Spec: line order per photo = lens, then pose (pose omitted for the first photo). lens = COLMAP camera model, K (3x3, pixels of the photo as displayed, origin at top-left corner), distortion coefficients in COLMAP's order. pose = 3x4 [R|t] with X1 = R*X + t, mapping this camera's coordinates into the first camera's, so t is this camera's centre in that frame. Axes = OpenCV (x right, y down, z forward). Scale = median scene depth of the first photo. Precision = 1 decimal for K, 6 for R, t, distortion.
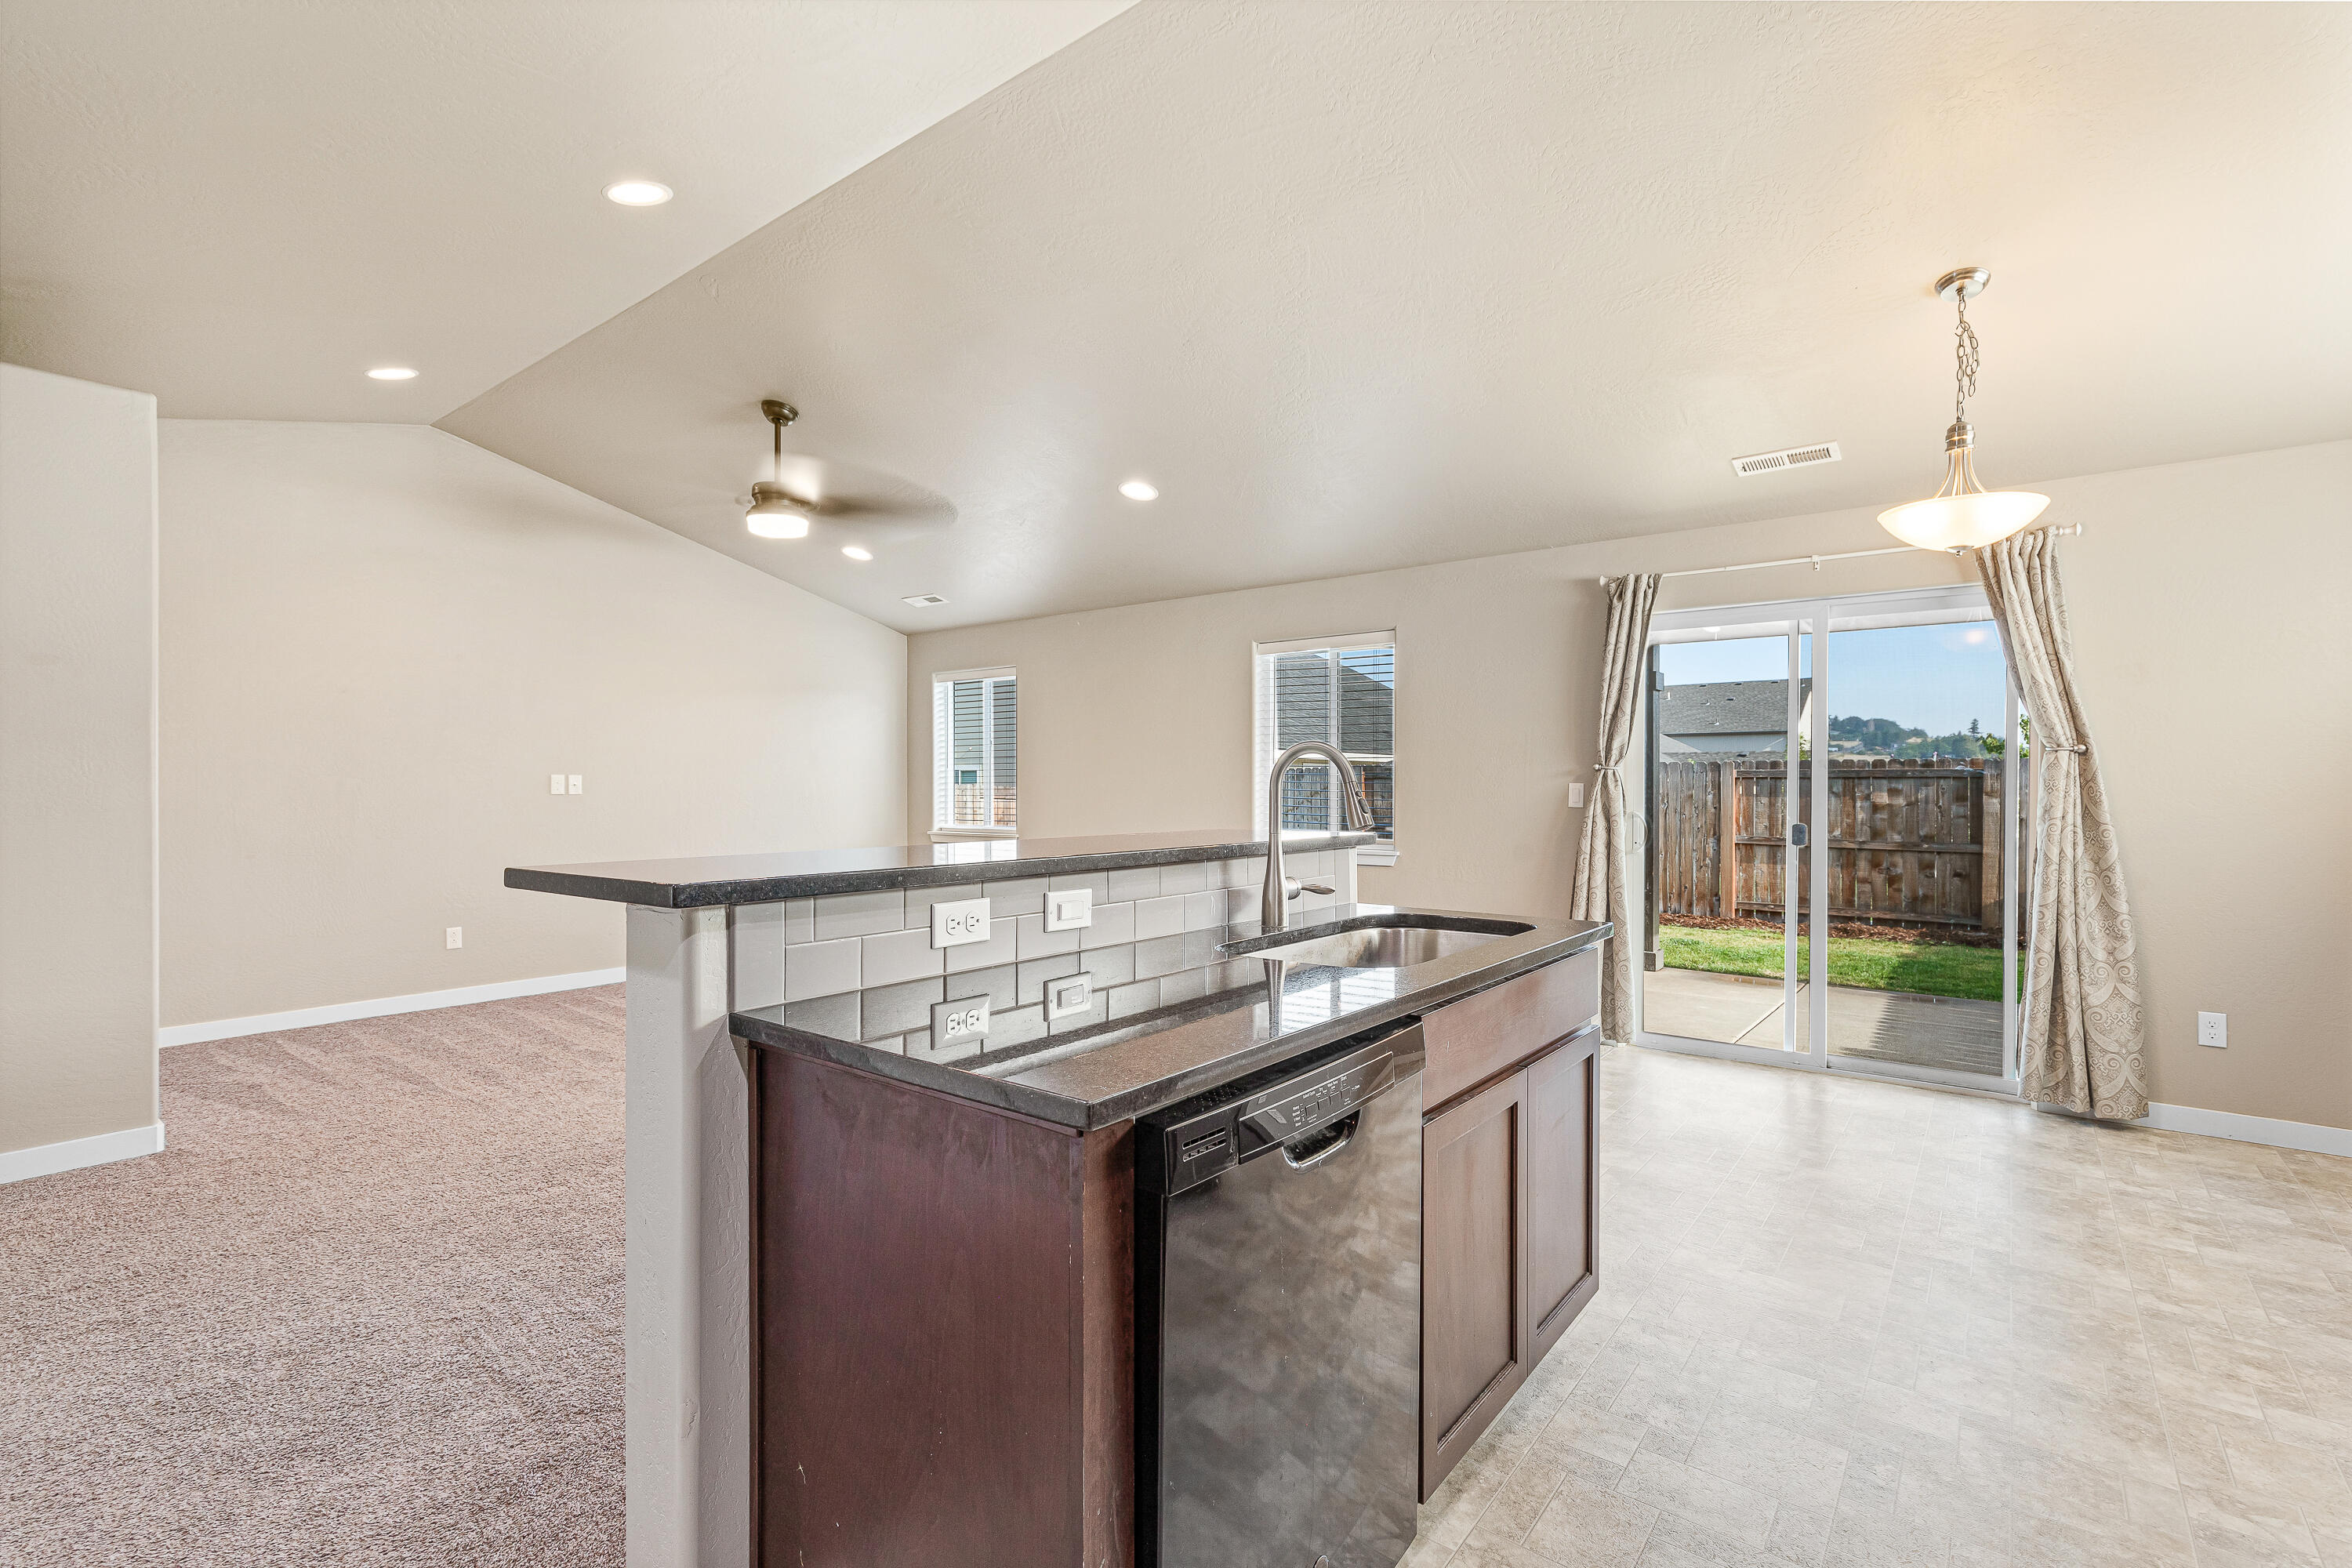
lens RADIAL K [[1061.9, 0, 1166.3], [0, 1061.9, 784.7], [0, 0, 1]] dist [0.010250, -0.001987]
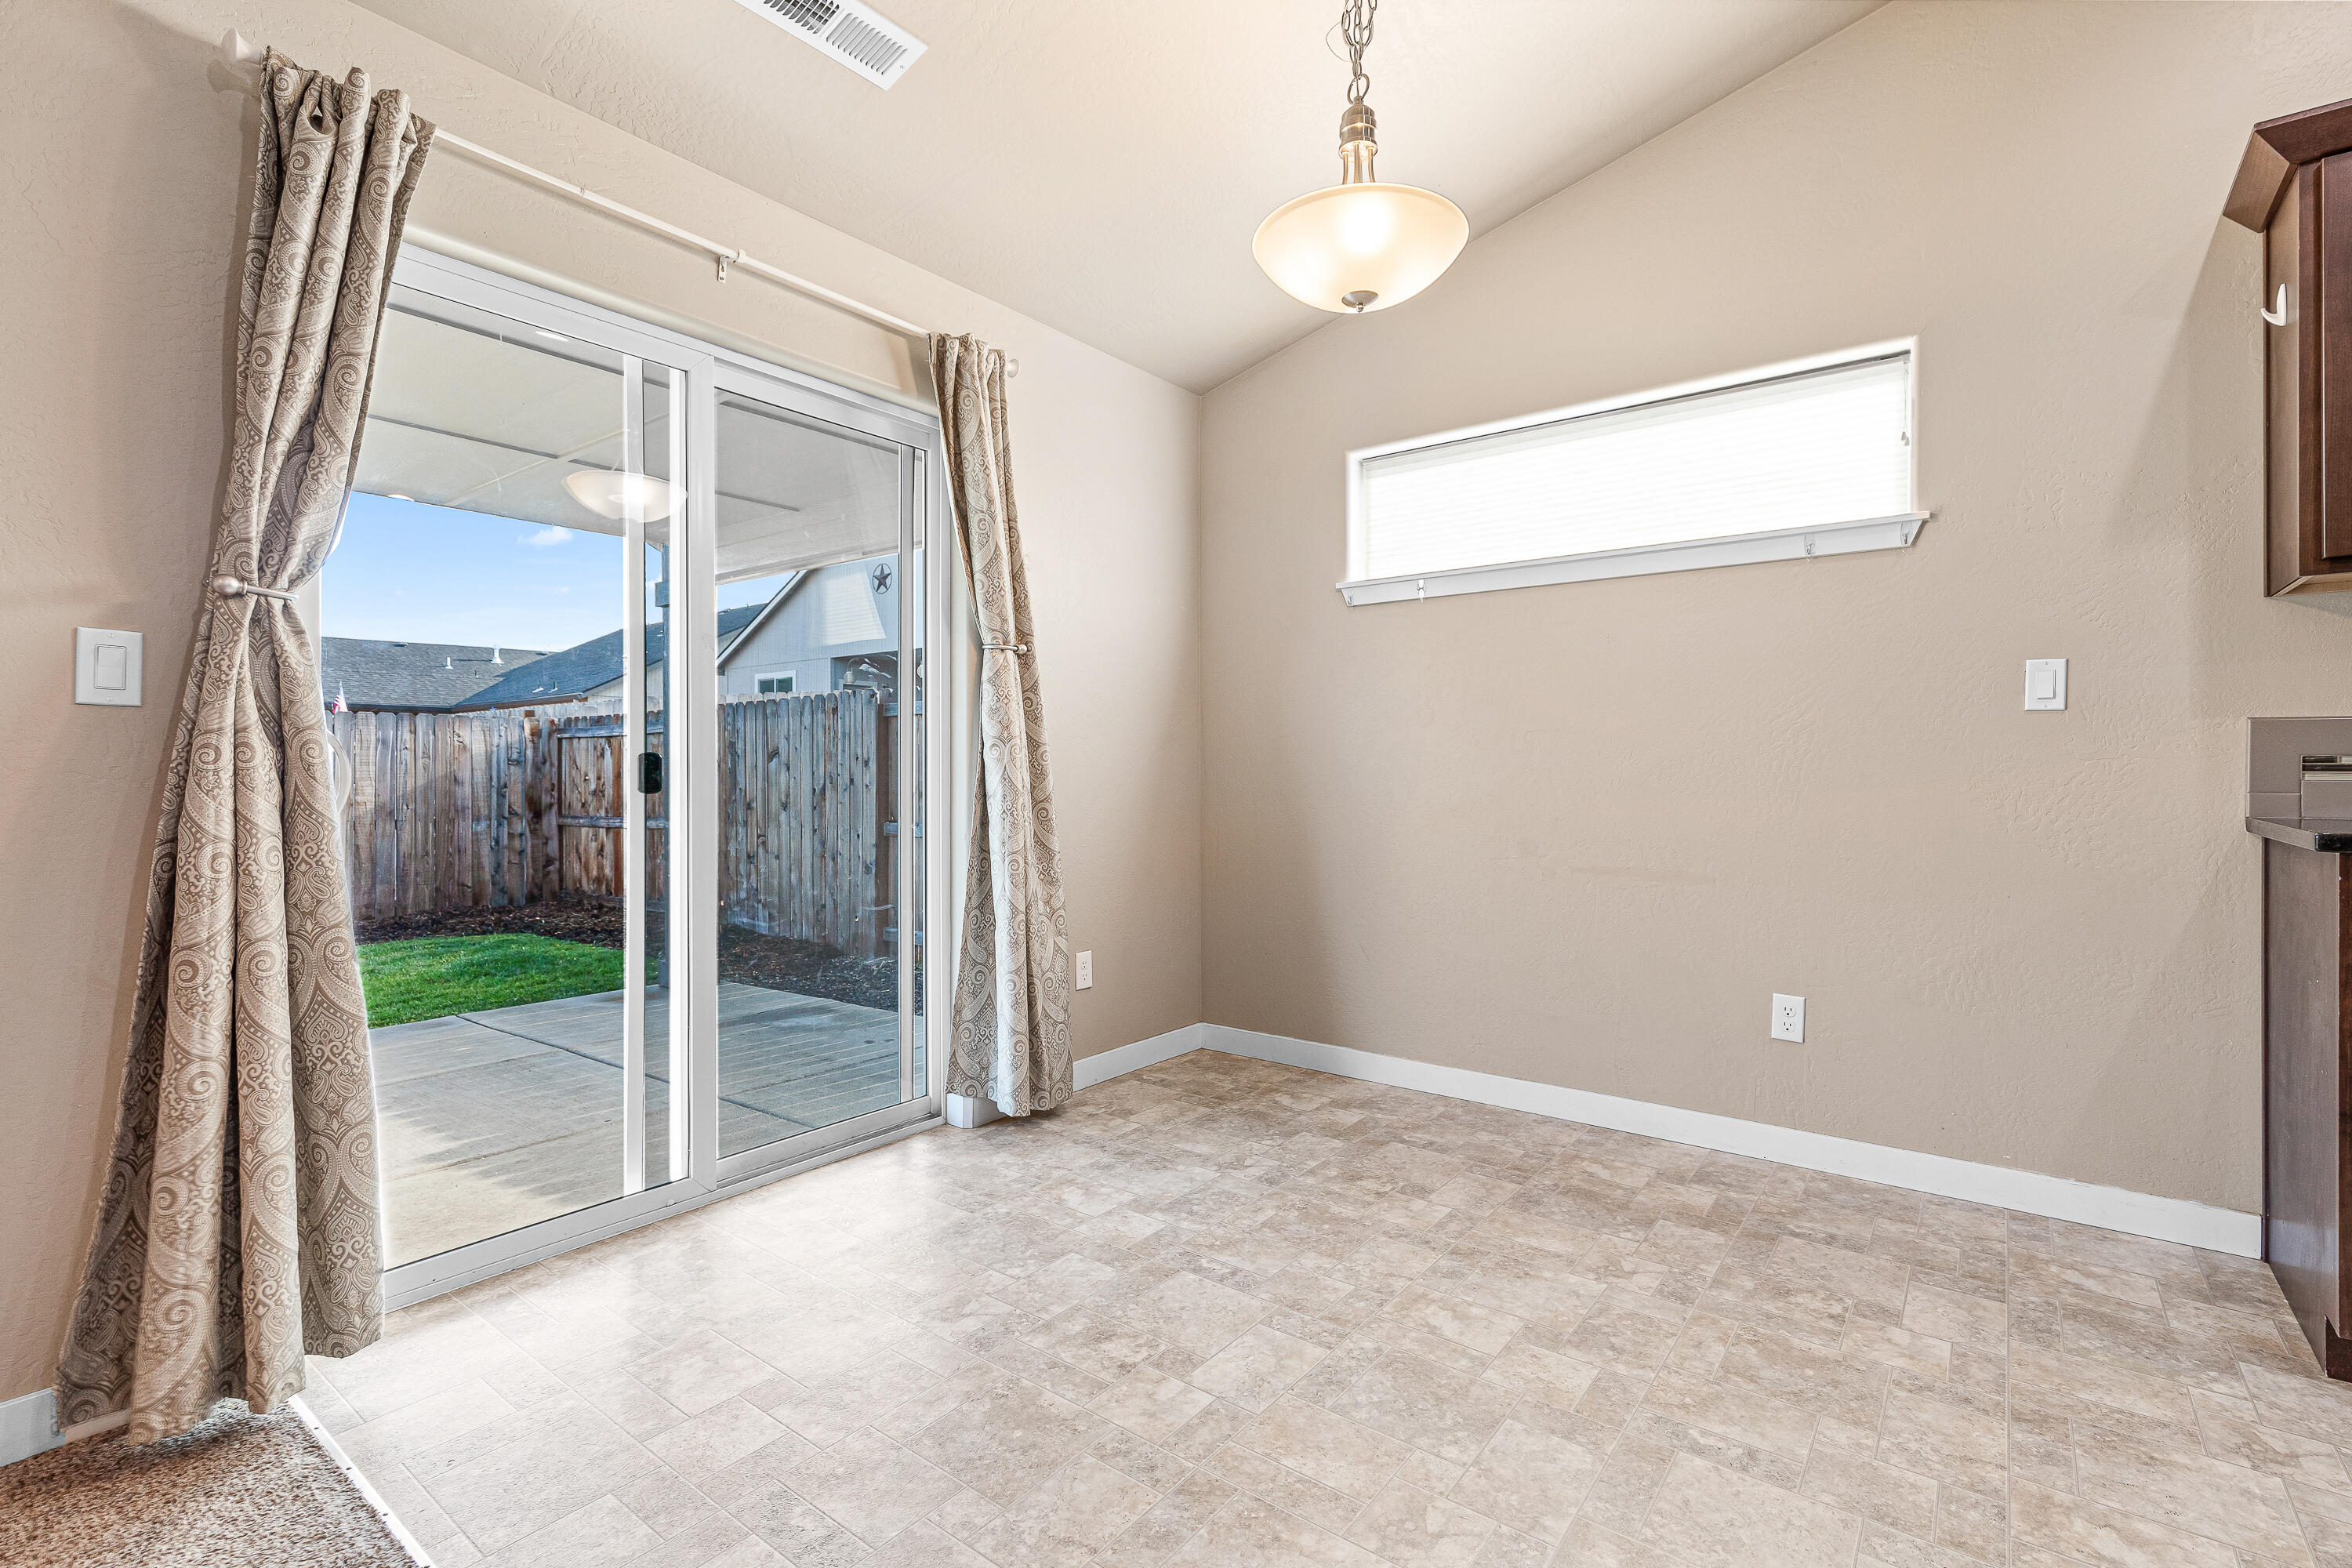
lens RADIAL K [[1061.9, 0, 1181.2], [0, 1061.9, 773.2], [0, 0, 1]] dist [0.010250, -0.001987]
pose [[-0.022257, -0.005210, 0.999739, 0.081397], [0.002293, 0.999984, 0.005262, 0.062860], [-0.999750, 0.002410, -0.022245, 1.043130]]
